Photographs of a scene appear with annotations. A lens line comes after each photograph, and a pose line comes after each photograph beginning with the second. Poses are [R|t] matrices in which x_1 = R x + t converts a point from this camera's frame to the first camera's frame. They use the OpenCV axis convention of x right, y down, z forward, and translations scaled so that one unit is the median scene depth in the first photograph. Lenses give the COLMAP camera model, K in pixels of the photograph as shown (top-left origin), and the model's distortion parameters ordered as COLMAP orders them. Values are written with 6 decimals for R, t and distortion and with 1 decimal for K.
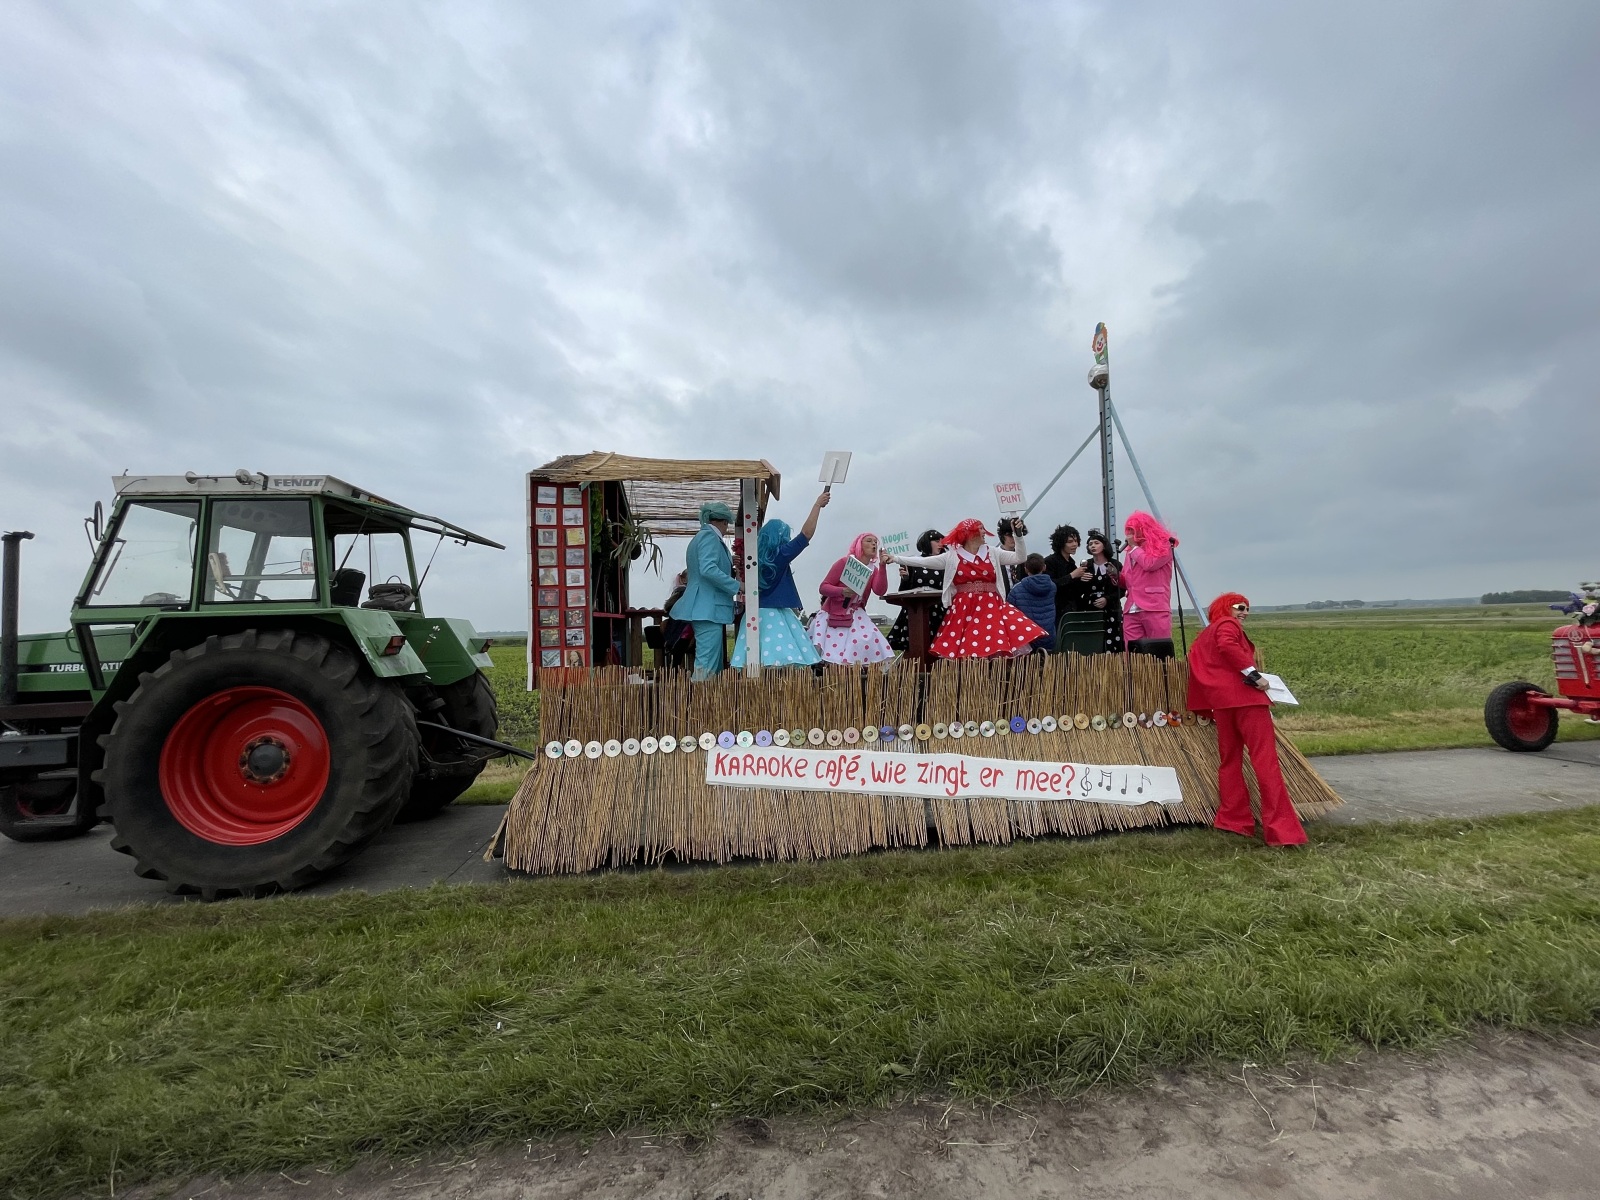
lens RADIAL K [[627.8, 0, 797.1], [0, 627.8, 595.1], [0, 0, 1]] dist [0.000547, 0.000699]
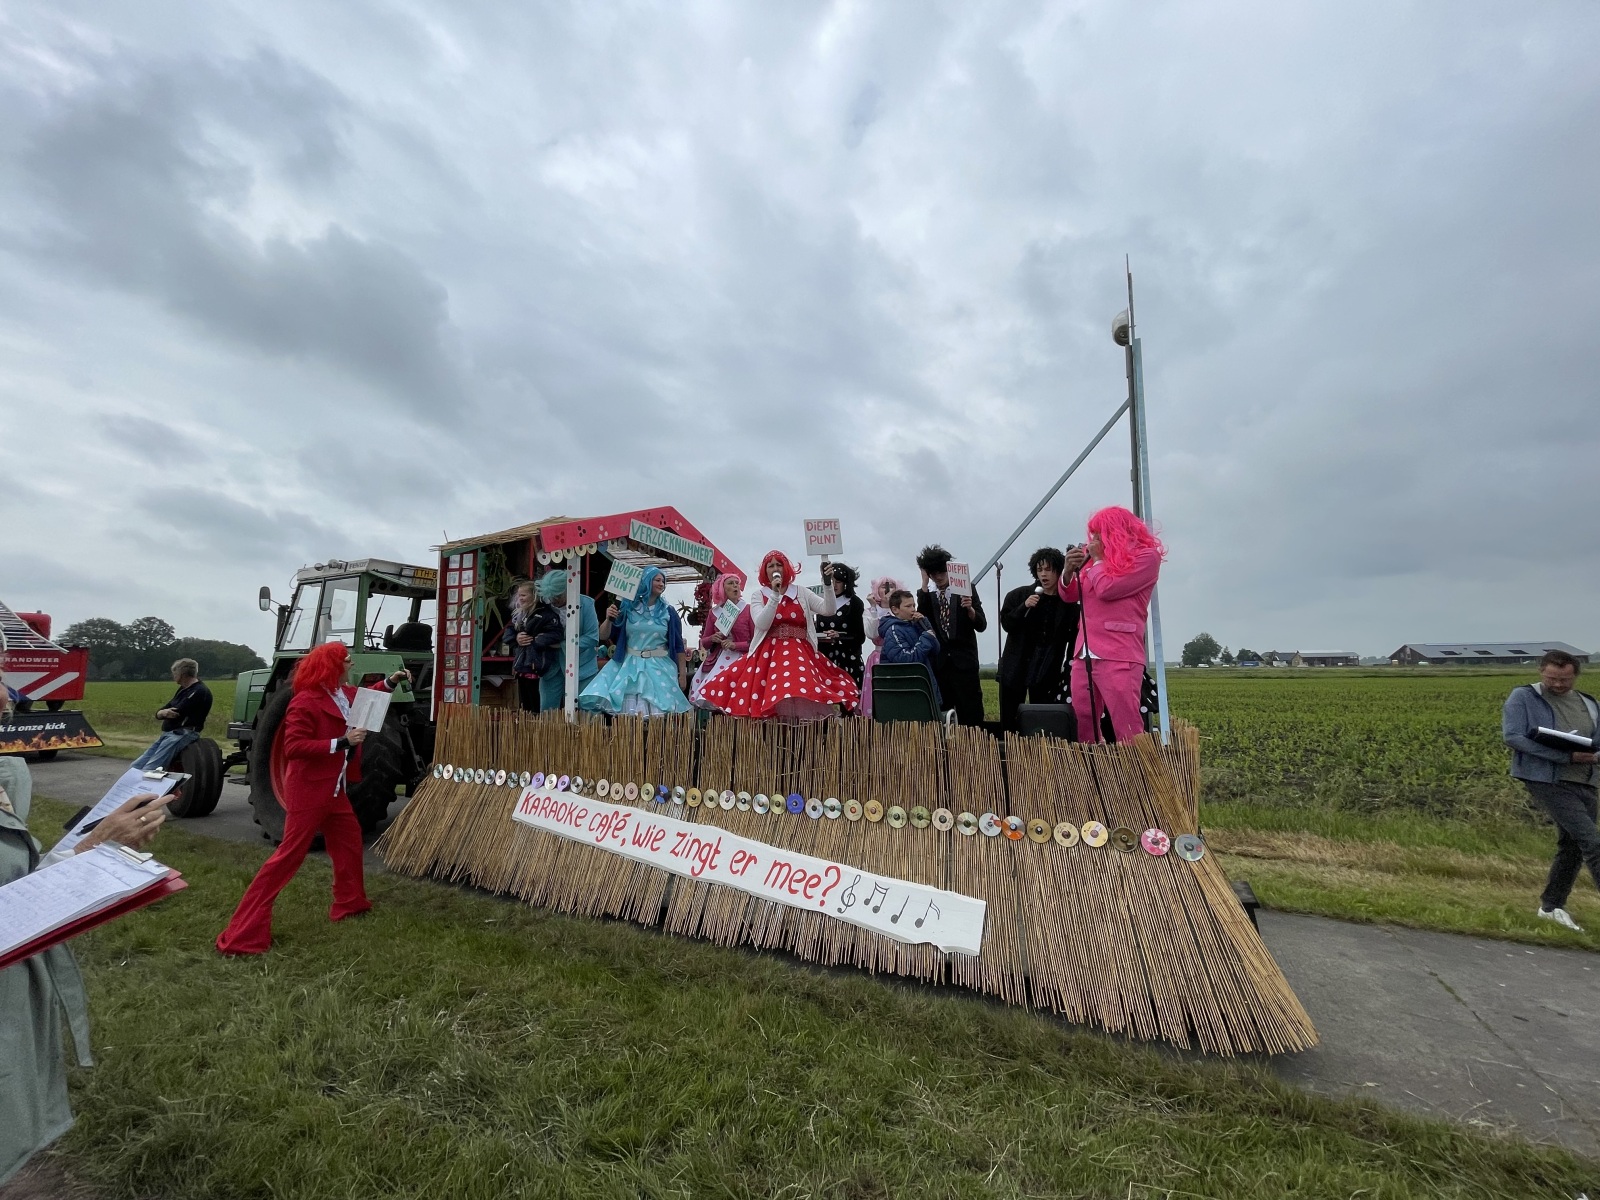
lens RADIAL K [[627.8, 0, 798.2], [0, 627.8, 600.6], [0, 0, 1]] dist [0.000547, 0.000699]
pose [[0.843444, -0.036430, -0.535980, 0.826136], [0.009627, 0.998563, -0.052722, -0.011467], [0.537131, 0.039308, 0.842583, 0.327737]]
